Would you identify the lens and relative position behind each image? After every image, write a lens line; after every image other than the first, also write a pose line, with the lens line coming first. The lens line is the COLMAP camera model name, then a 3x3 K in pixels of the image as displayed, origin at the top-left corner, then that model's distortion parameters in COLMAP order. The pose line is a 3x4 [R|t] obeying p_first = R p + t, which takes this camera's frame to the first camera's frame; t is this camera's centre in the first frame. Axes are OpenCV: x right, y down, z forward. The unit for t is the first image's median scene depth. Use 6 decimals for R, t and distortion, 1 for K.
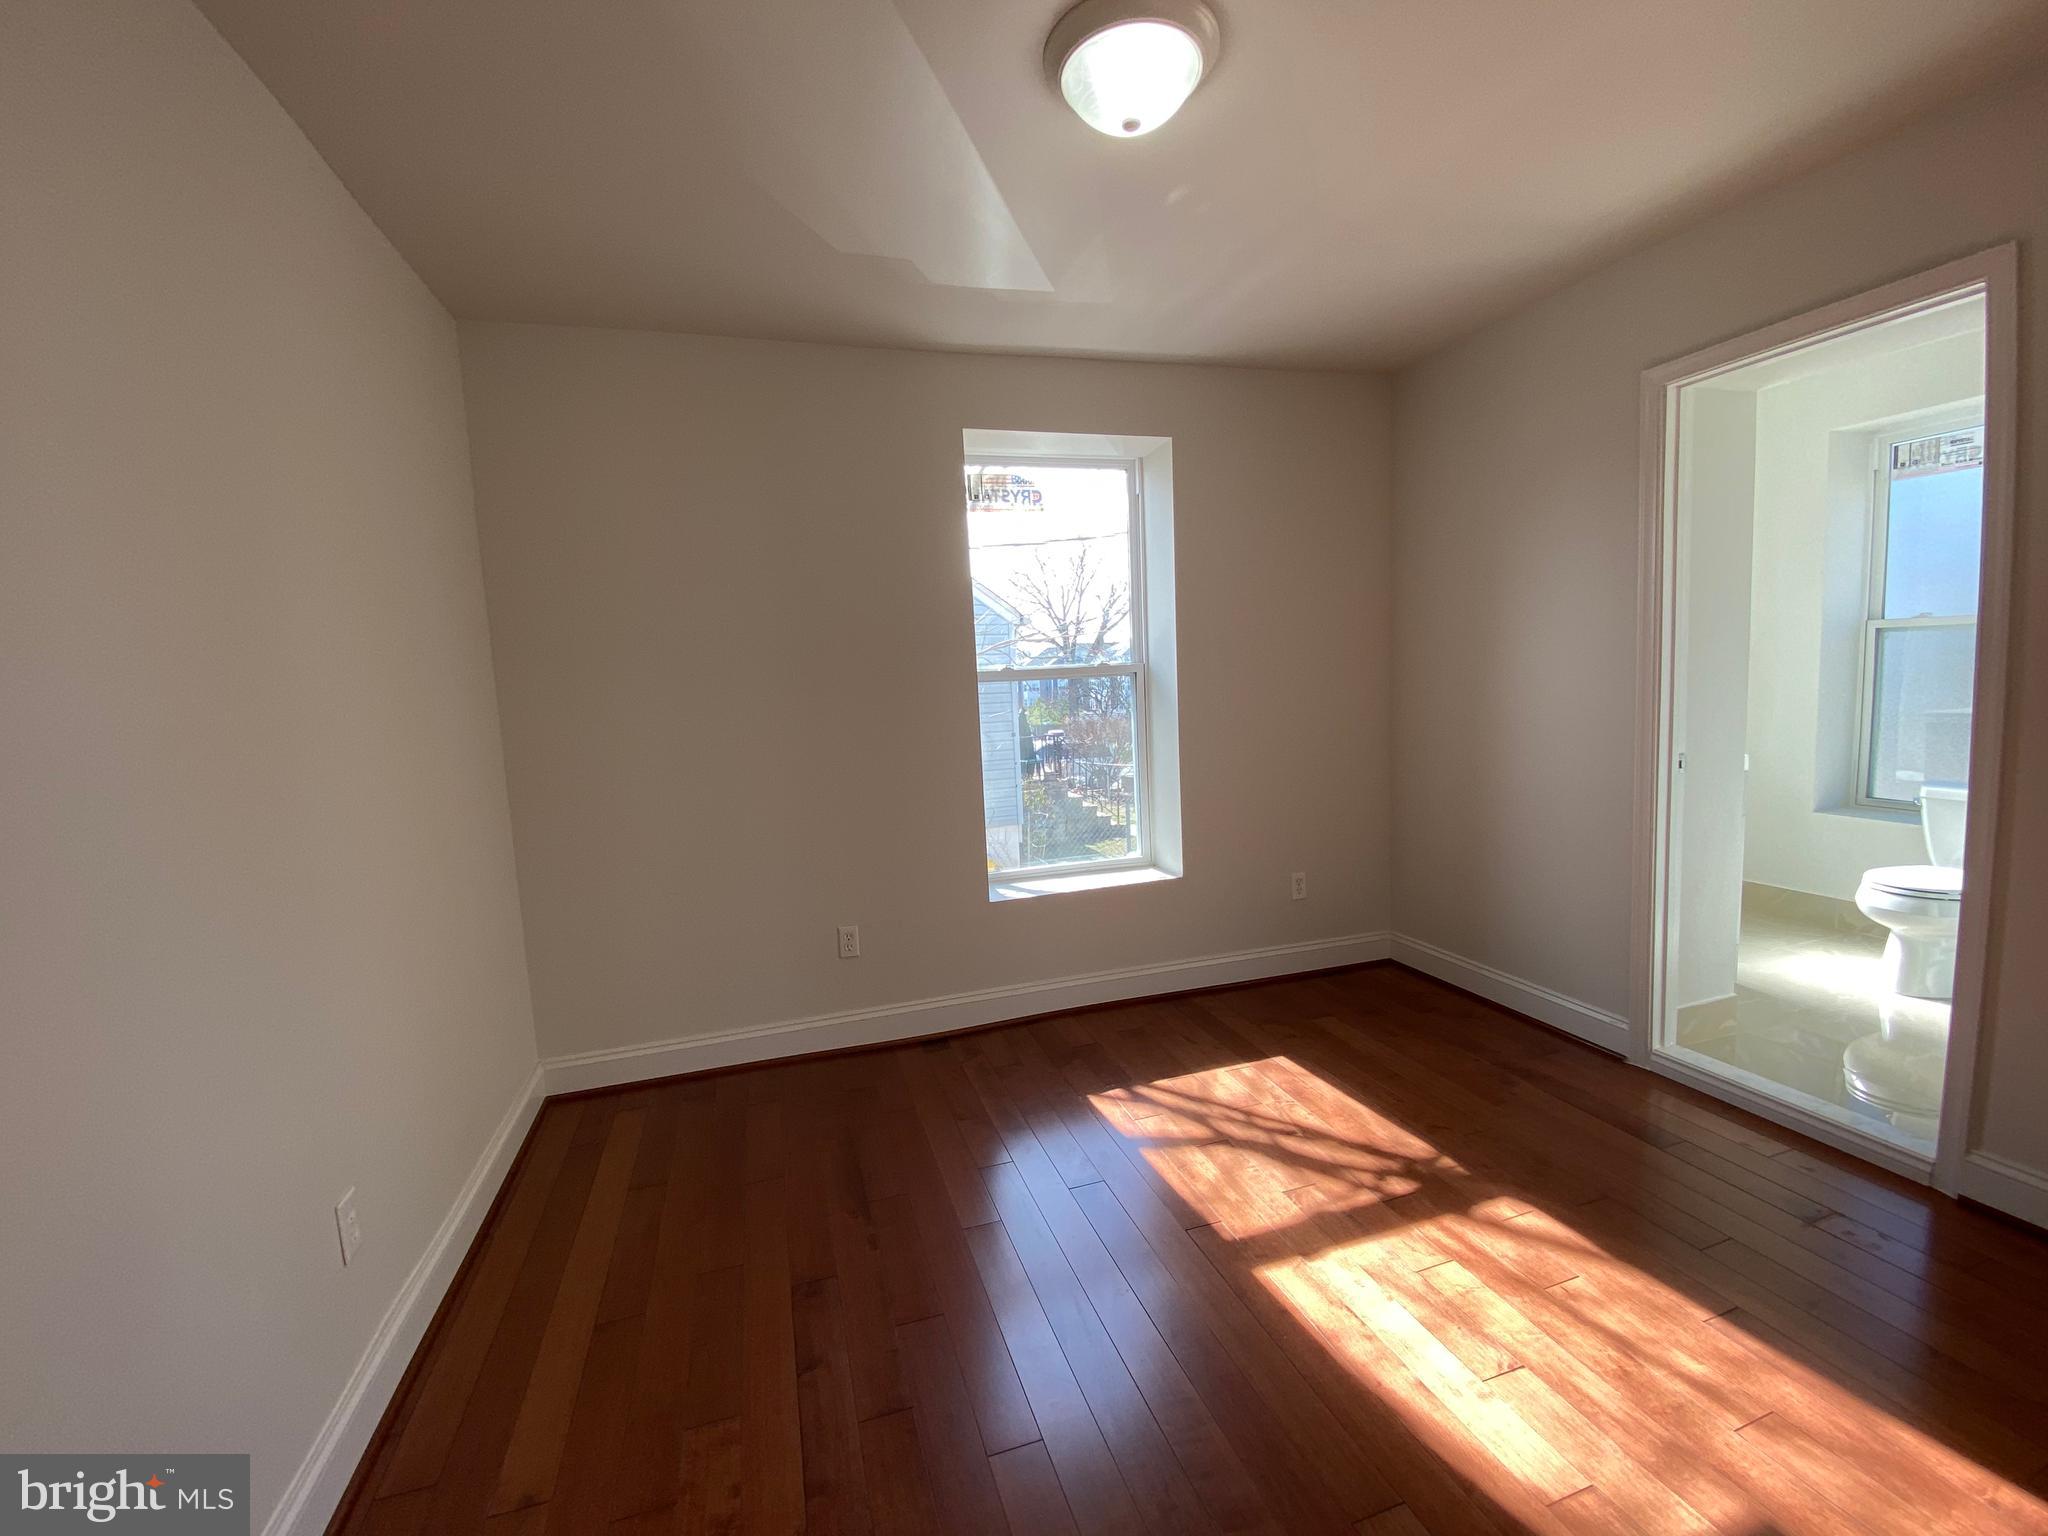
lens RADIAL K [[842.8, 0, 1020.4], [0, 842.8, 762.4], [0, 0, 1]] dist [0.001161, -0.011849]
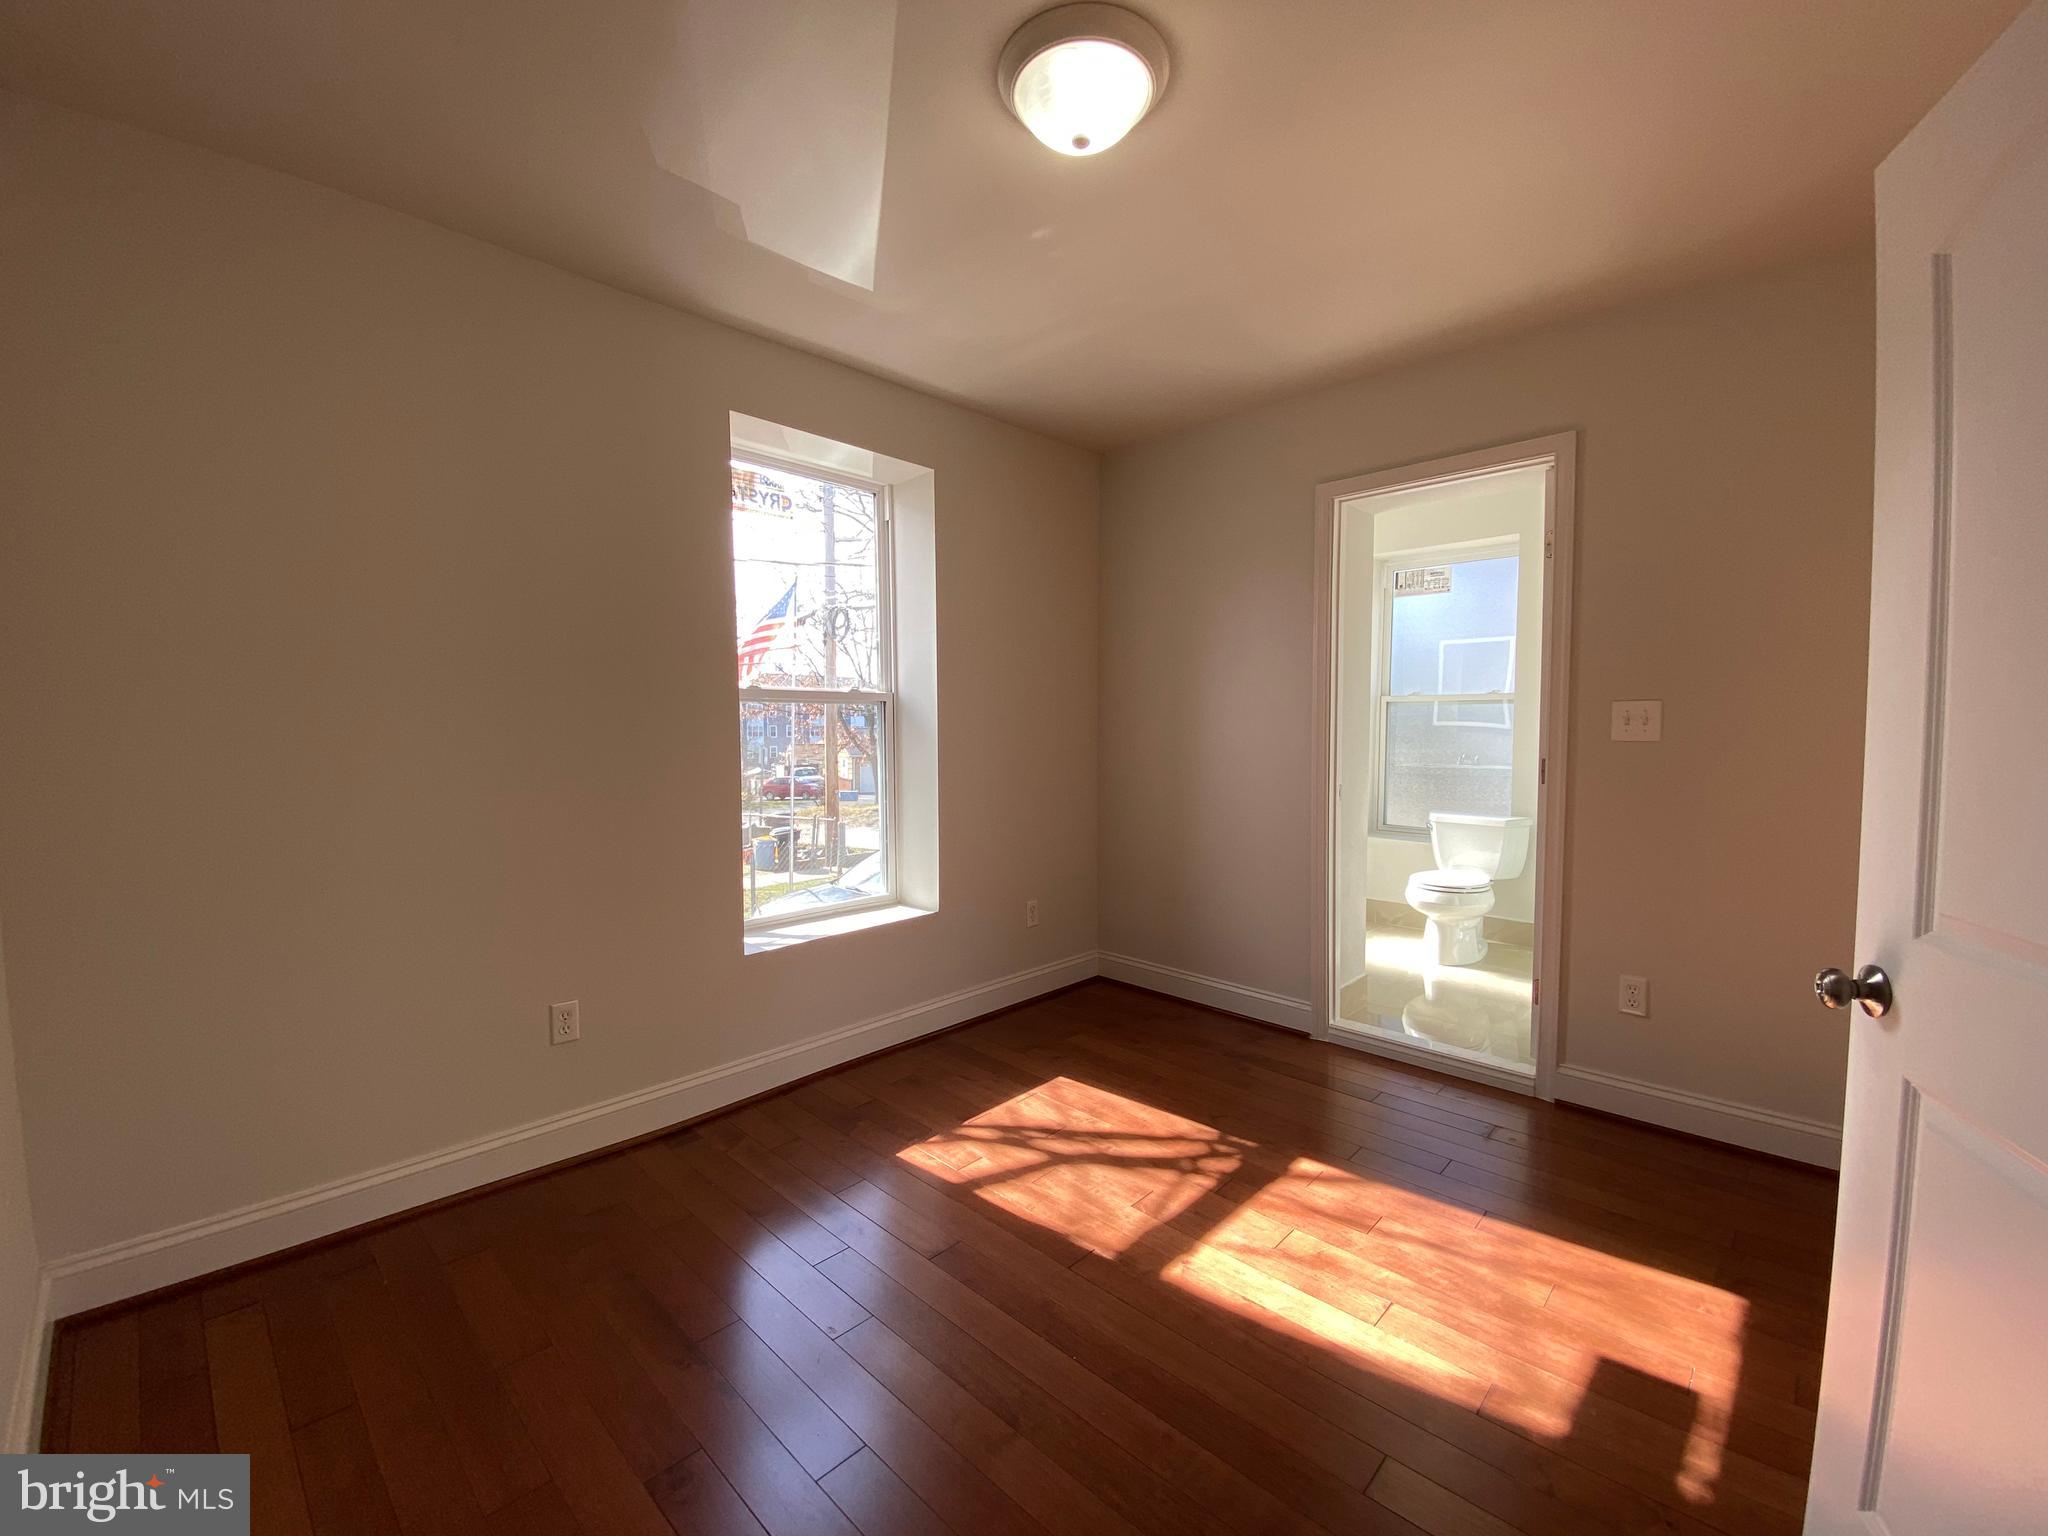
lens RADIAL K [[831.4, 0, 1015.6], [0, 831.4, 766.4], [0, 0, 1]] dist [0.038923, -0.033964]
pose [[0.879323, 0.019891, 0.475809, -0.227207], [0.009062, 0.998248, -0.058478, 0.027984], [-0.476139, 0.055732, 0.877602, 0.104087]]
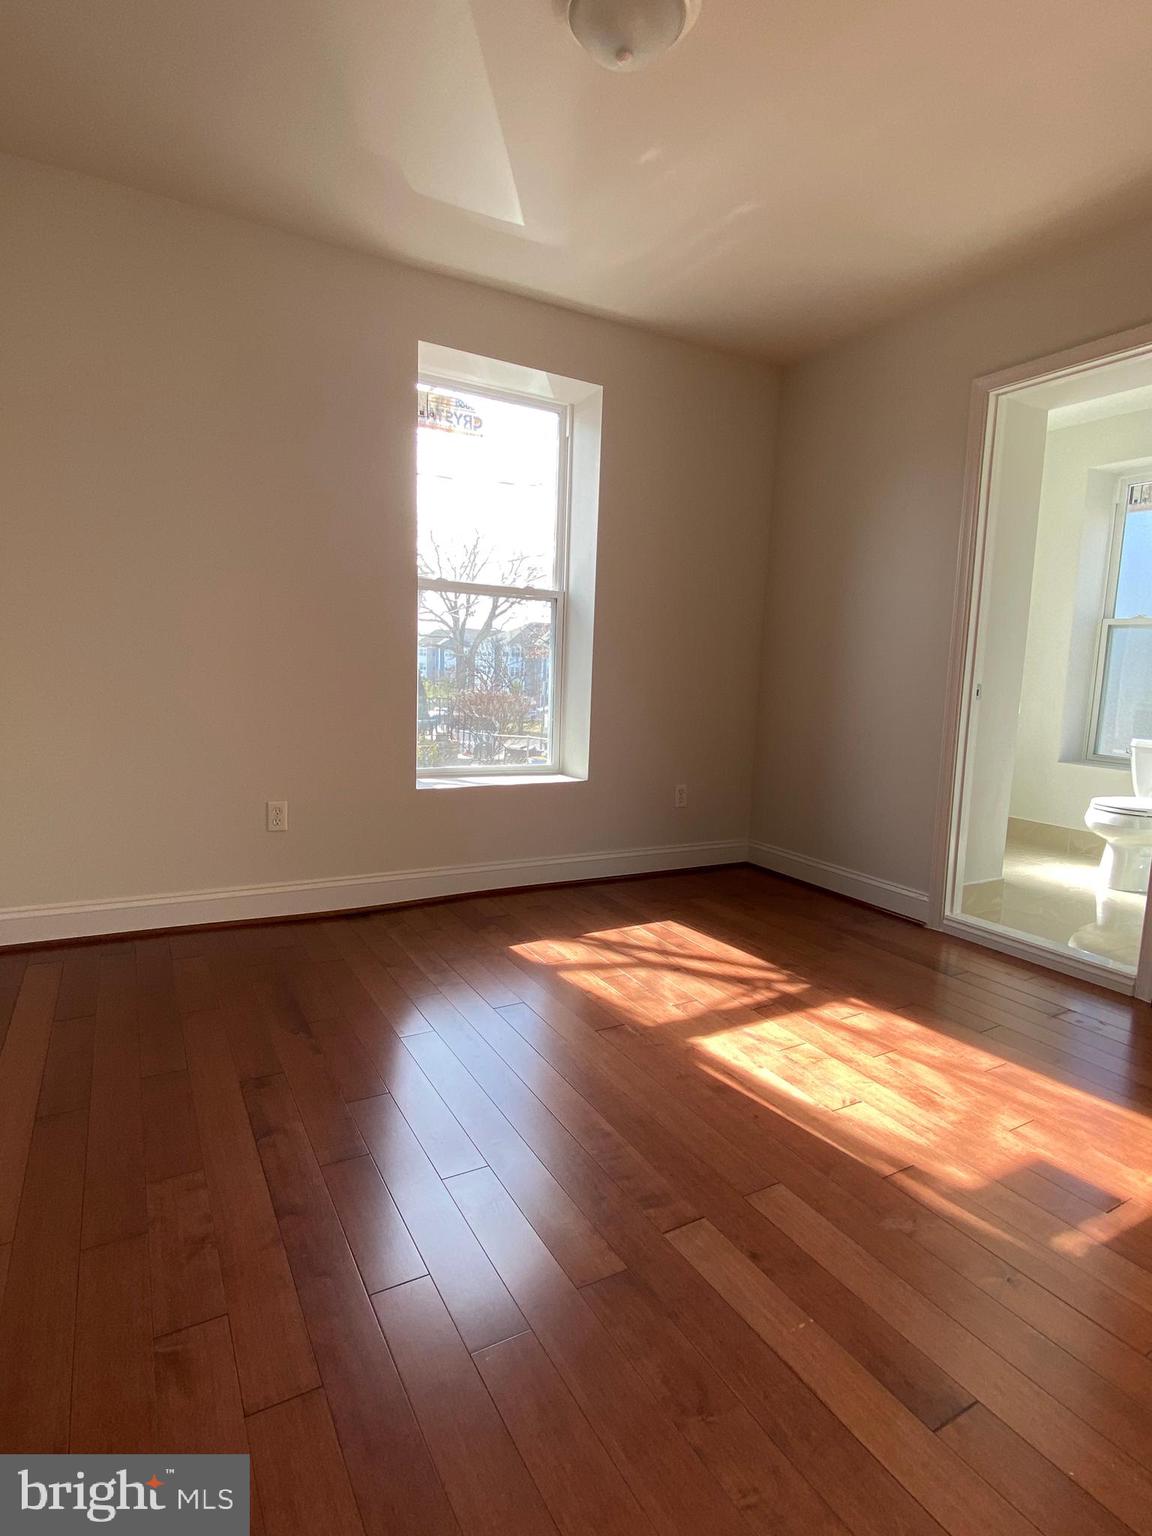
lens RADIAL K [[780.4, 0, 574.8], [0, 780.4, 759.5], [0, 0, 1]] dist [0.027200, -0.031258]
pose [[0.974198, 0.056444, 0.218522, -0.064555], [-0.059553, 0.998196, 0.007661, 0.118452], [-0.217695, -0.020477, 0.975802, -0.037136]]
